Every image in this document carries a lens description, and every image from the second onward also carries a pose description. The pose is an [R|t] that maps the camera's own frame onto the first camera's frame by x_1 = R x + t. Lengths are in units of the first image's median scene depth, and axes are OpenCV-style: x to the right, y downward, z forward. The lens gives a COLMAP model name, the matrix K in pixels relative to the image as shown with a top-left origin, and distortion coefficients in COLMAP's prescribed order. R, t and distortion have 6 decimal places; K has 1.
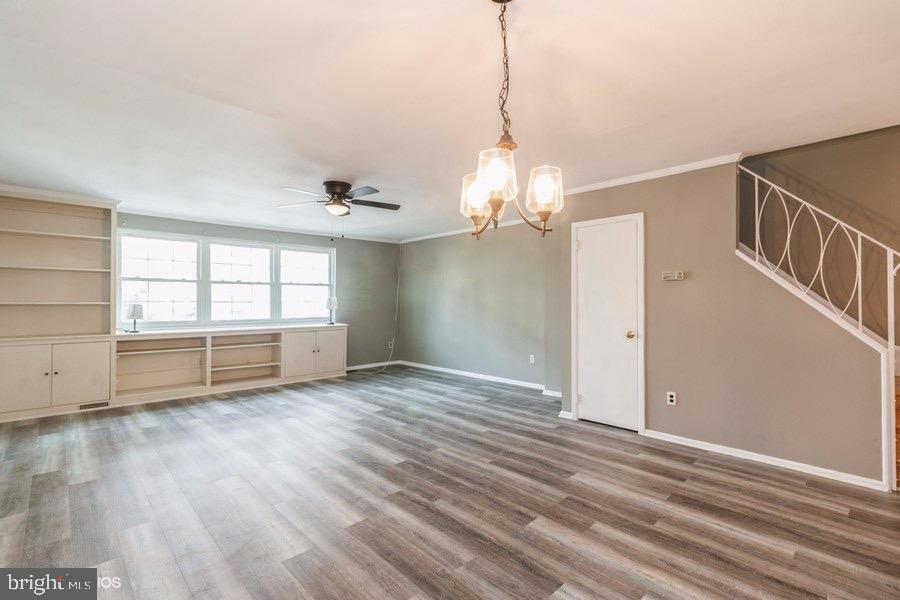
lens RADIAL K [[414.1, 0, 456.8], [0, 414.1, 296.1], [0, 0, 1]] dist [0.004122, -0.000117]
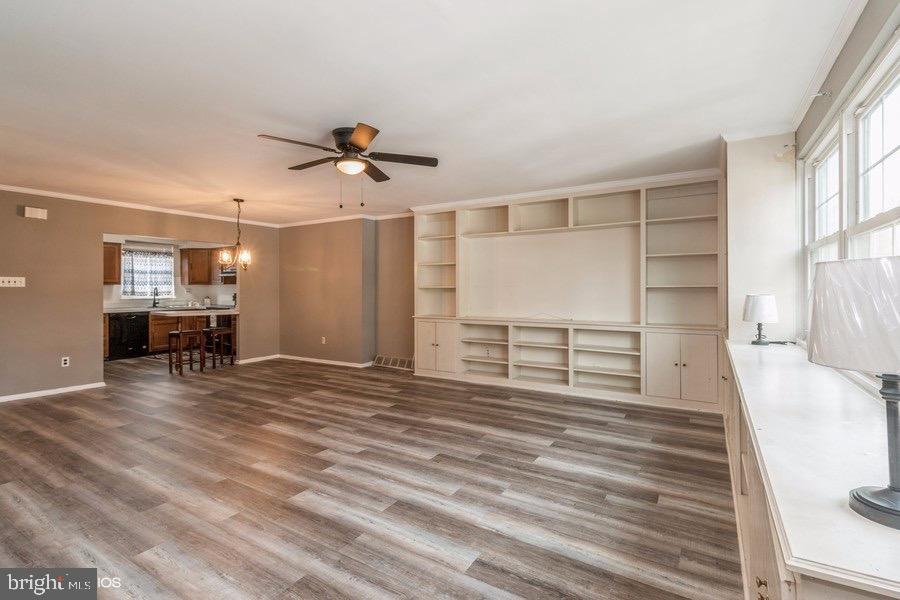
lens RADIAL K [[414.1, 0, 454.3], [0, 414.1, 291.8], [0, 0, 1]] dist [0.004122, -0.000117]
pose [[-0.967403, 0.003690, -0.253215, -0.290237], [0.004548, 0.999986, -0.002802, 0.018915], [0.253201, -0.003862, -0.967406, 1.847392]]
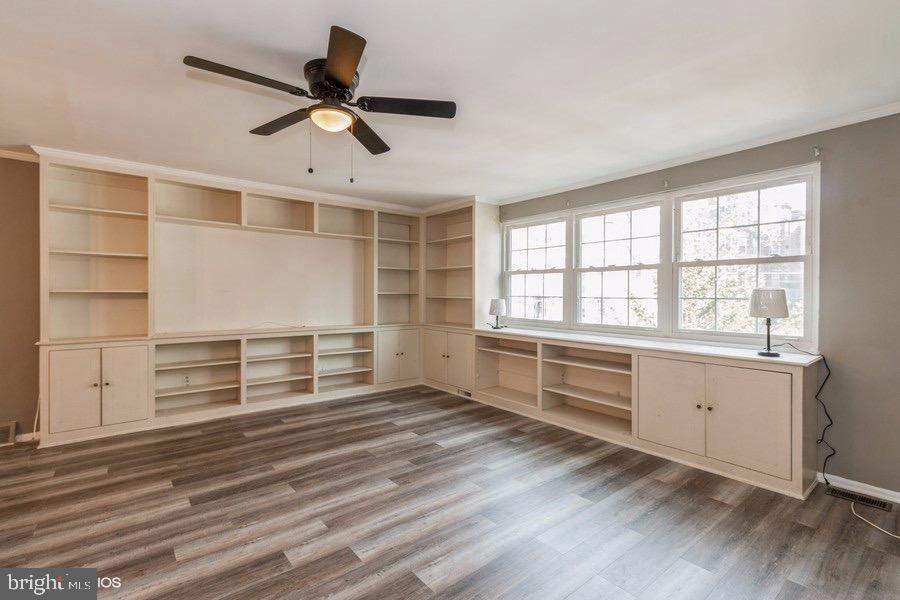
lens RADIAL K [[414.1, 0, 443.5], [0, 414.1, 292.9], [0, 0, 1]] dist [0.004122, -0.000117]
pose [[-0.098273, -0.004154, -0.995151, 0.230803], [0.007051, 0.999963, -0.004870, 0.011529], [0.995135, -0.007495, -0.098240, 1.245017]]
